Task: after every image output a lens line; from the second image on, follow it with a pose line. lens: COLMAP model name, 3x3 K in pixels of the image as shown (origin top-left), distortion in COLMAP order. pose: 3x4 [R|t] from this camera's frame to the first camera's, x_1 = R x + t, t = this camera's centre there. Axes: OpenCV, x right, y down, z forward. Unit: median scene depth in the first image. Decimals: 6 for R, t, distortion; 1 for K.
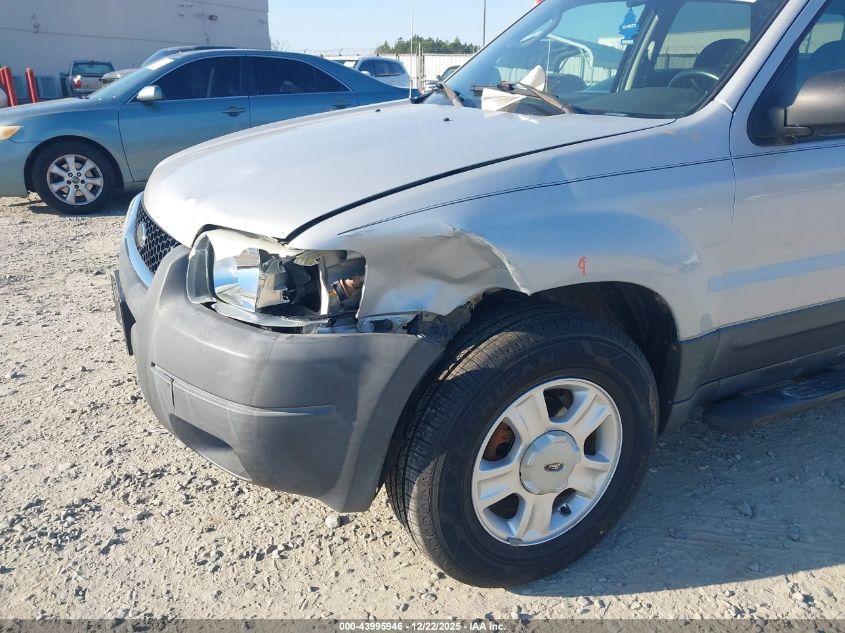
lens RADIAL K [[673.3, 0, 422.3], [0, 673.3, 336.3], [0, 0, 1]] dist [0.054060, -0.102384]
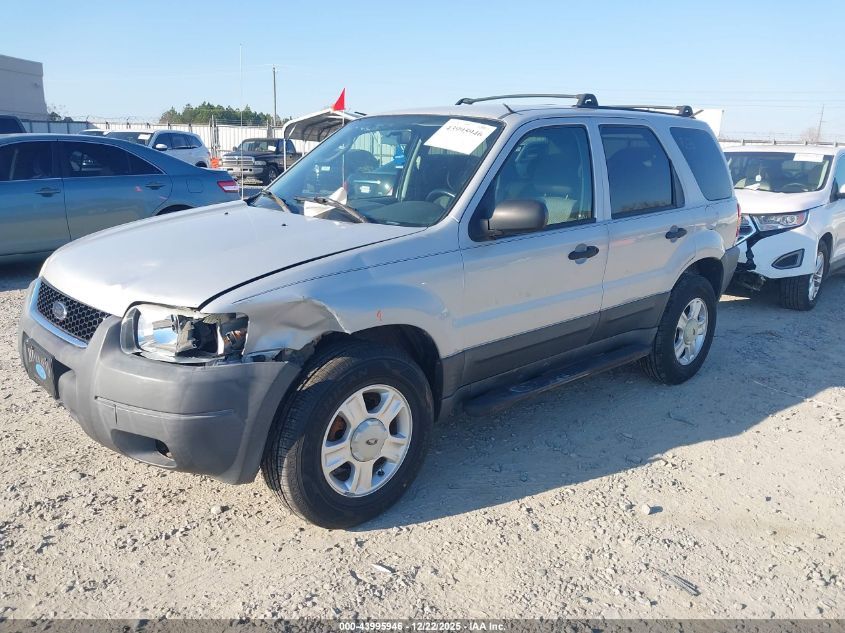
lens RADIAL K [[945.9, 0, 469.2], [0, 945.9, 314.5], [0, 0, 1]] dist [0.081640, -0.305316]
pose [[0.950900, -0.047912, 0.305766, -0.247103], [0.086255, 0.989827, -0.113144, 0.163289], [-0.297235, 0.133963, 0.945360, -1.180384]]
